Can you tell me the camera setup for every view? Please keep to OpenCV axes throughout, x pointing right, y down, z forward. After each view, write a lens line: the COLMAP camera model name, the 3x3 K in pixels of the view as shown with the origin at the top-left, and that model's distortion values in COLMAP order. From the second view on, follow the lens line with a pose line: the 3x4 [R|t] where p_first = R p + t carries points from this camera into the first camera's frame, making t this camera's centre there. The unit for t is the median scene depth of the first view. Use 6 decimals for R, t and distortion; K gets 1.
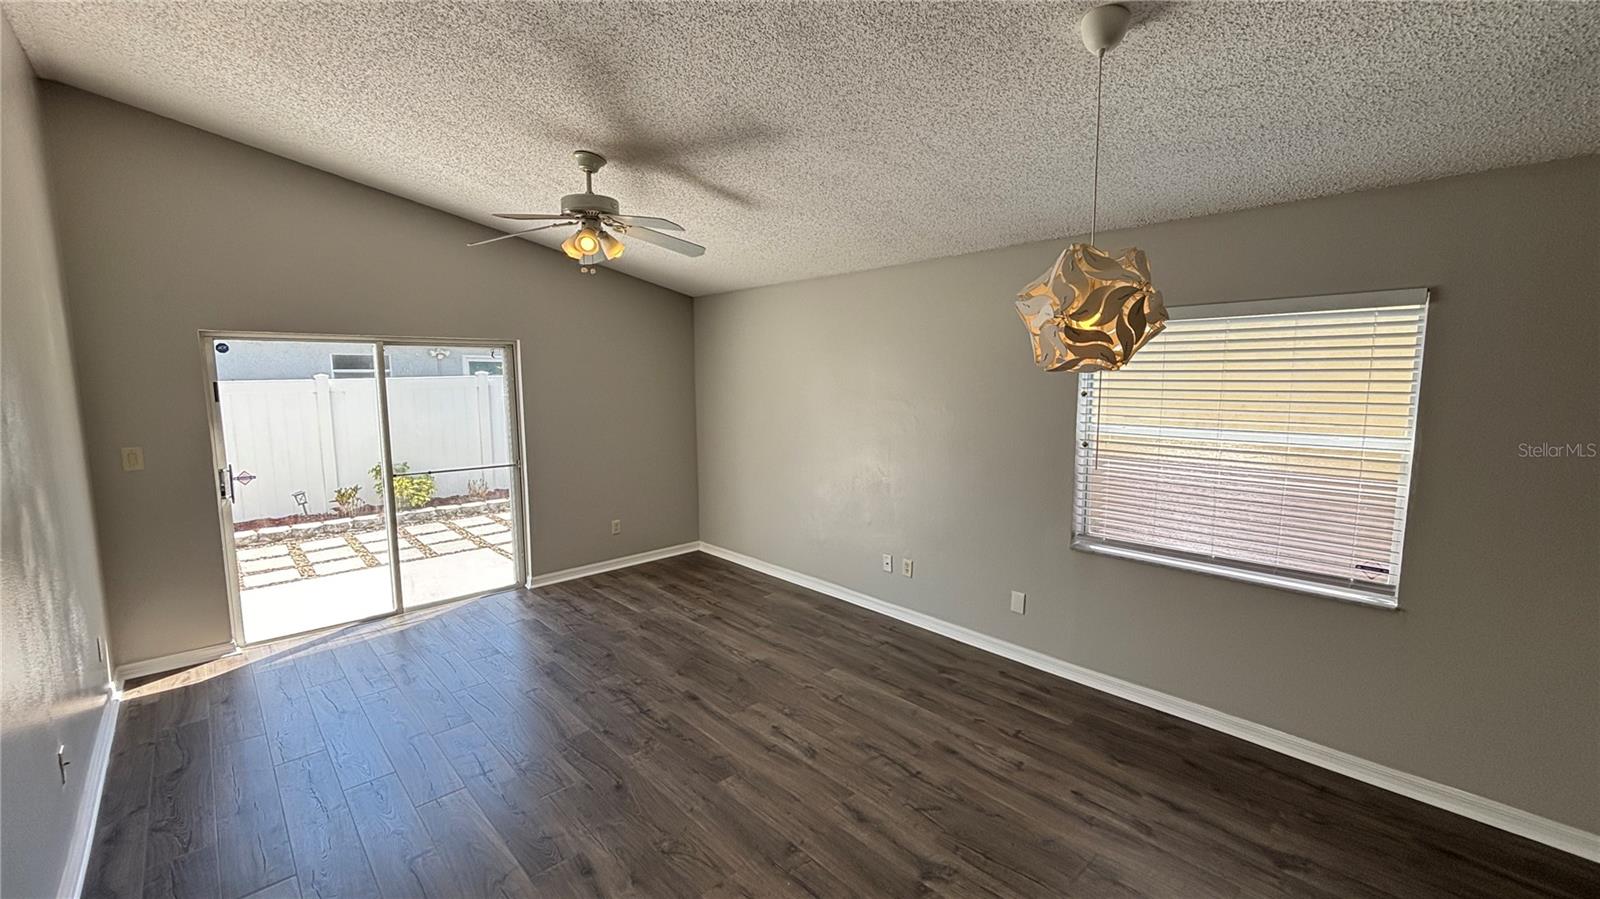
lens RADIAL K [[646.1, 0, 800.0], [0, 646.1, 449.5], [0, 0, 1]] dist [-0.000149, 0.000117]
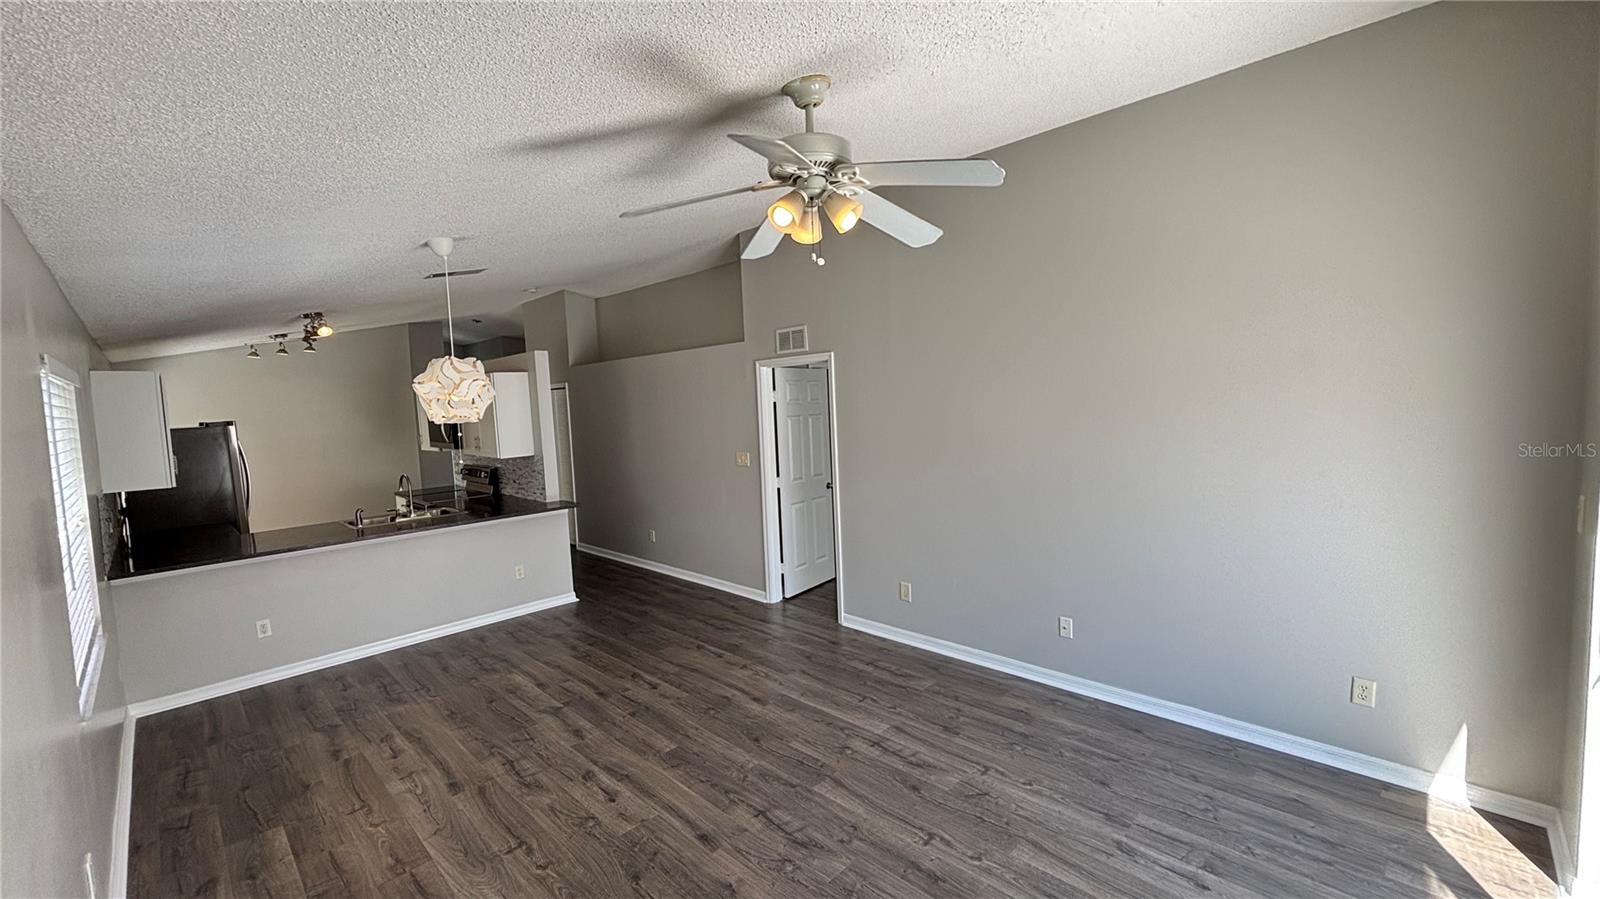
lens RADIAL K [[646.1, 0, 800.0], [0, 646.1, 449.5], [0, 0, 1]] dist [-0.000149, 0.000117]
pose [[-0.998239, 0.050389, -0.031300, -0.320490], [0.043550, 0.980810, 0.190038, -0.240868], [0.040275, 0.188341, -0.981278, 1.927642]]
